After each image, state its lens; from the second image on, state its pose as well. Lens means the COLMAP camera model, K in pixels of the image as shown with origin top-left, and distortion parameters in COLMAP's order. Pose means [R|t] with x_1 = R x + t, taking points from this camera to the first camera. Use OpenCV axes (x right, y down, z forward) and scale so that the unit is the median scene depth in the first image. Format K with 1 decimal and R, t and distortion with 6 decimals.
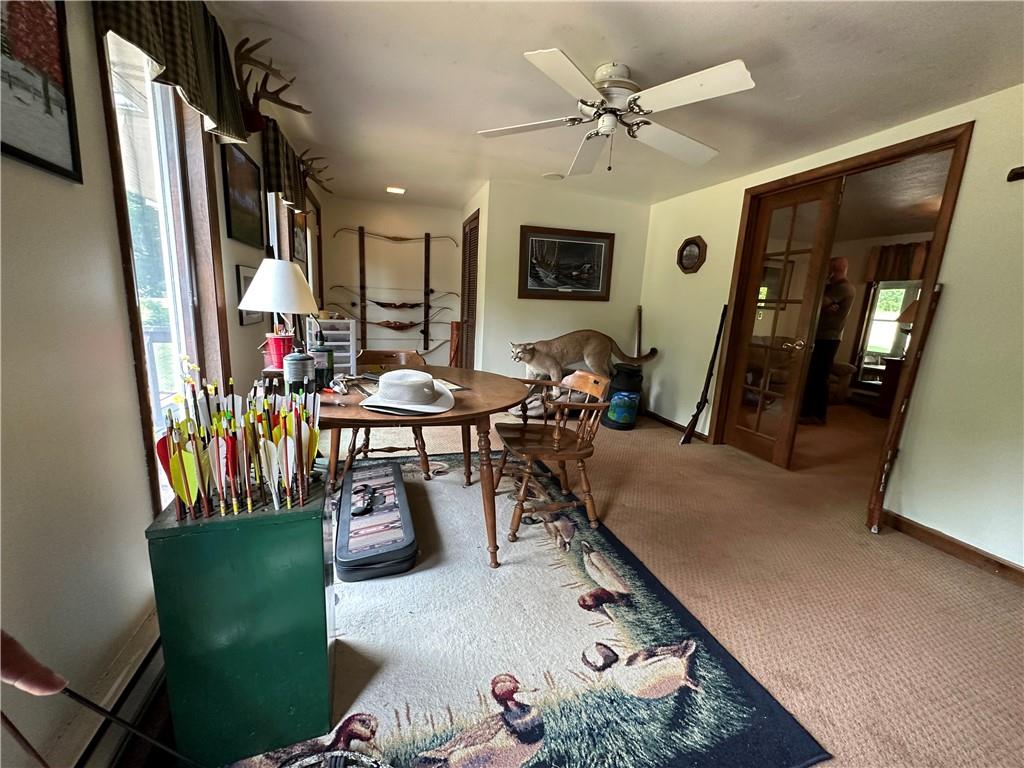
lens RADIAL K [[411.4, 0, 512.0], [0, 411.4, 384.0], [0, 0, 1]] dist [-0.000140, -0.000047]
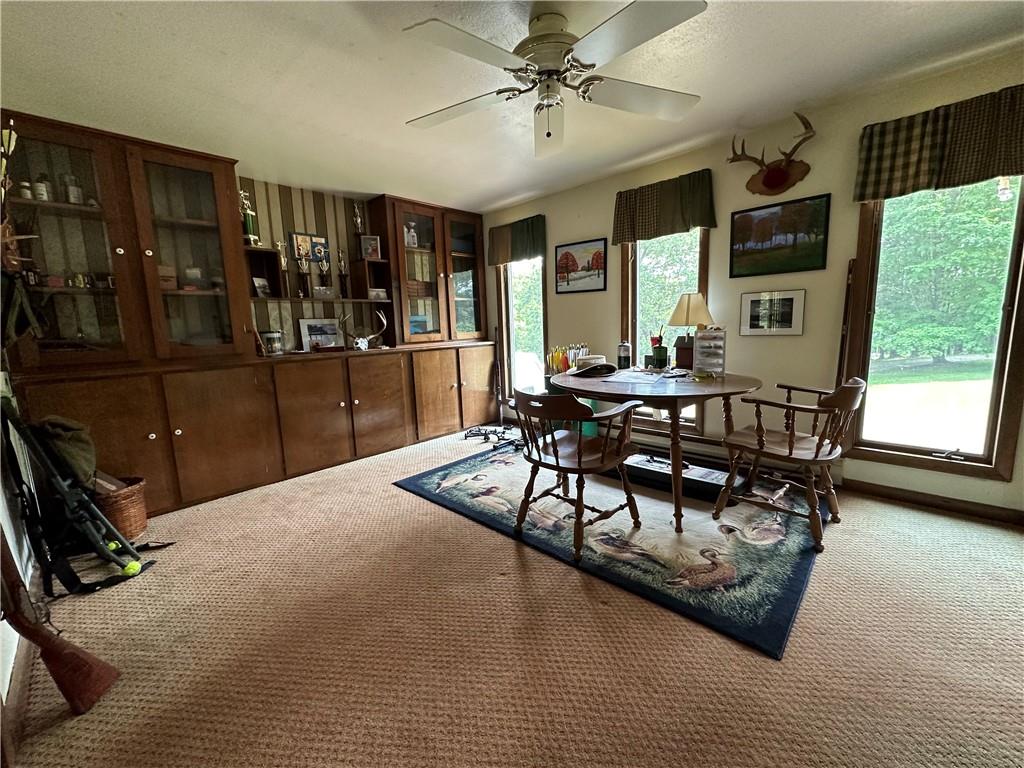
lens RADIAL K [[411.4, 0, 512.0], [0, 411.4, 384.0], [0, 0, 1]] dist [-0.000140, -0.000047]
pose [[-0.875307, 0.047275, -0.481252, 0.908783], [-0.104153, 0.953420, 0.283093, -0.373105], [0.472219, 0.297917, -0.829611, 2.288338]]
